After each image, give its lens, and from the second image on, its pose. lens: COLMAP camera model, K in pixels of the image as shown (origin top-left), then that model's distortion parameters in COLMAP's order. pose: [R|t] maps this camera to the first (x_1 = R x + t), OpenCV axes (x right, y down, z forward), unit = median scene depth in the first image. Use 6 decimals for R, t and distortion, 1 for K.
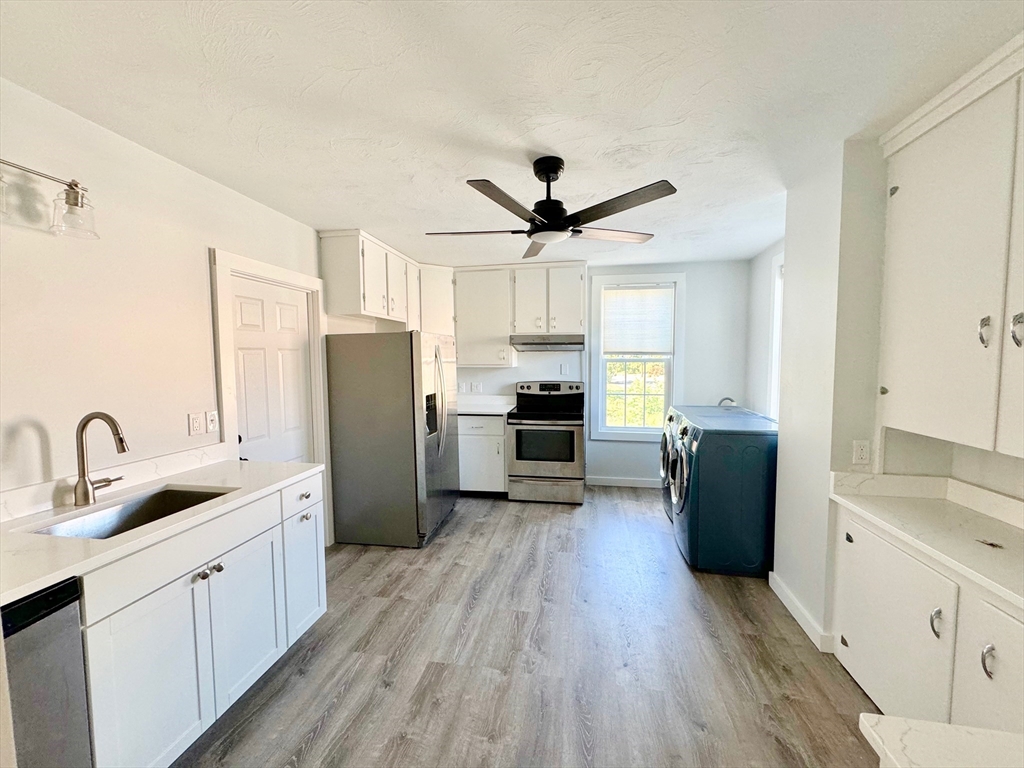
lens RADIAL K [[406.2, 0, 512.0], [0, 406.2, 384.0], [0, 0, 1]] dist [-0.002481, 0.000166]
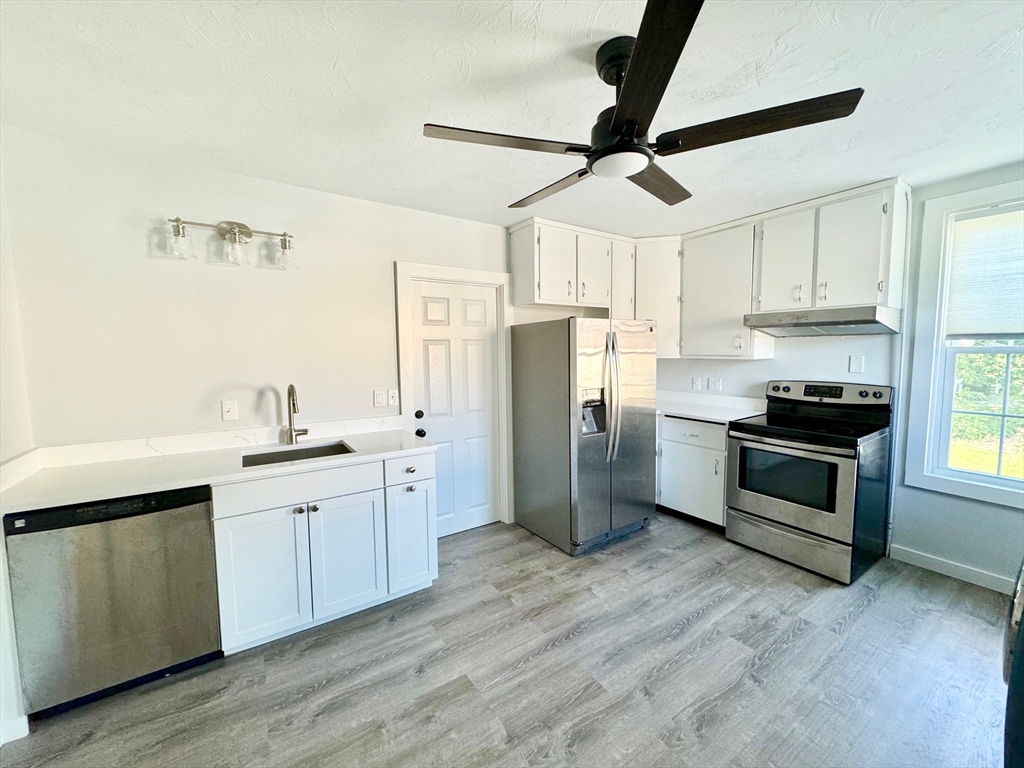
lens RADIAL K [[406.2, 0, 512.0], [0, 406.2, 384.0], [0, 0, 1]] dist [-0.002481, 0.000166]
pose [[0.691249, 0.060154, -0.720108, 0.315637], [-0.041501, 0.998189, 0.043545, -0.016011], [0.721423, -0.000215, 0.692494, 0.272731]]
